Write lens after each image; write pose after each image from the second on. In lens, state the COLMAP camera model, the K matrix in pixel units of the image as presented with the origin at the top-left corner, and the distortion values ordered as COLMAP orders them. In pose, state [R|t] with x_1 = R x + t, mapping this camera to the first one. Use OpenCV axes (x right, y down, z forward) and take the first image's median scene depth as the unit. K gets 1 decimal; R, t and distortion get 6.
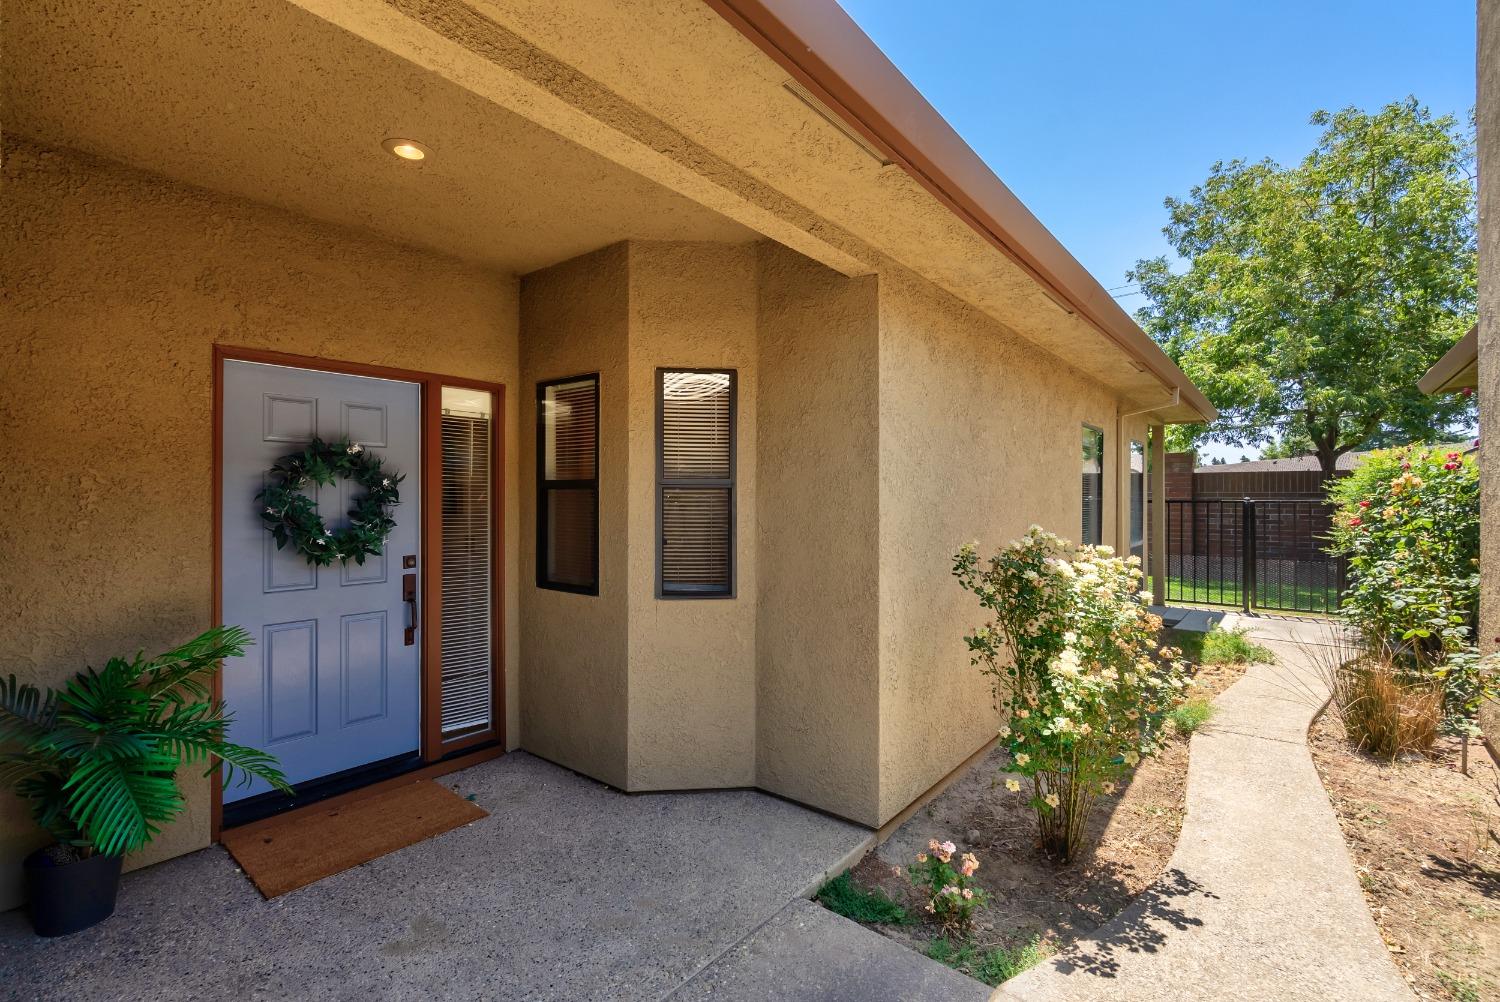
lens RADIAL K [[688.3, 0, 751.1], [0, 688.3, 499.3], [0, 0, 1]] dist [0.001168, 0.002653]
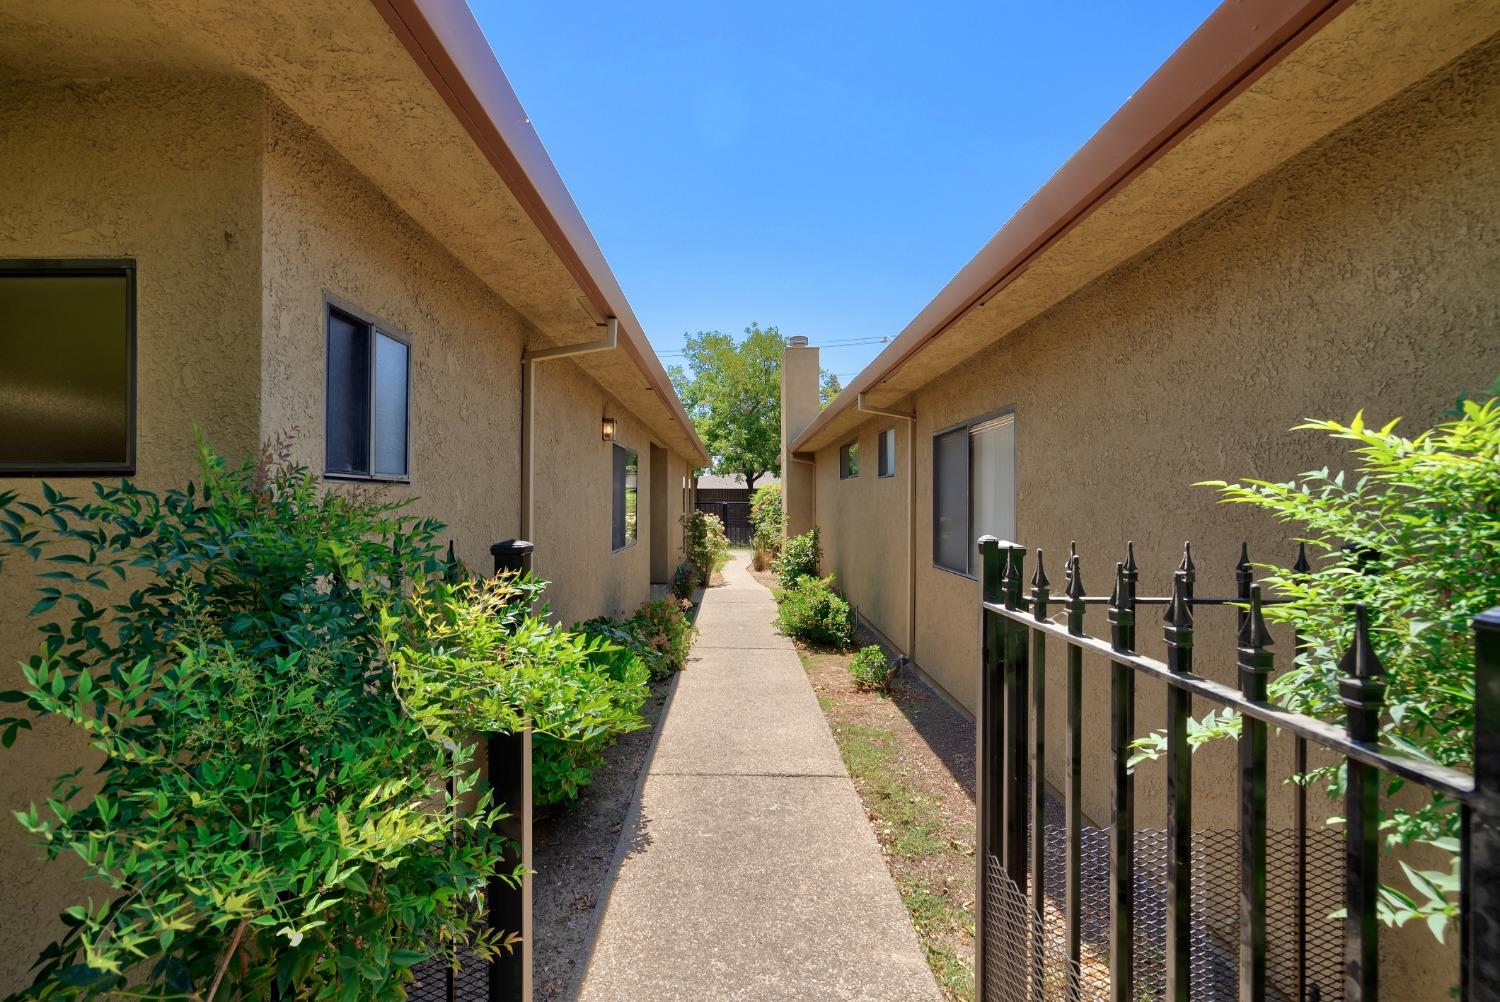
lens RADIAL K [[688.3, 0, 748.9], [0, 688.3, 501.1], [0, 0, 1]] dist [0.001168, 0.002653]
pose [[0.772196, 0.003984, 0.635373, -0.571814], [-0.003760, 0.999991, -0.001701, 0.000820], [-0.635374, -0.001076, 0.772204, -0.705482]]
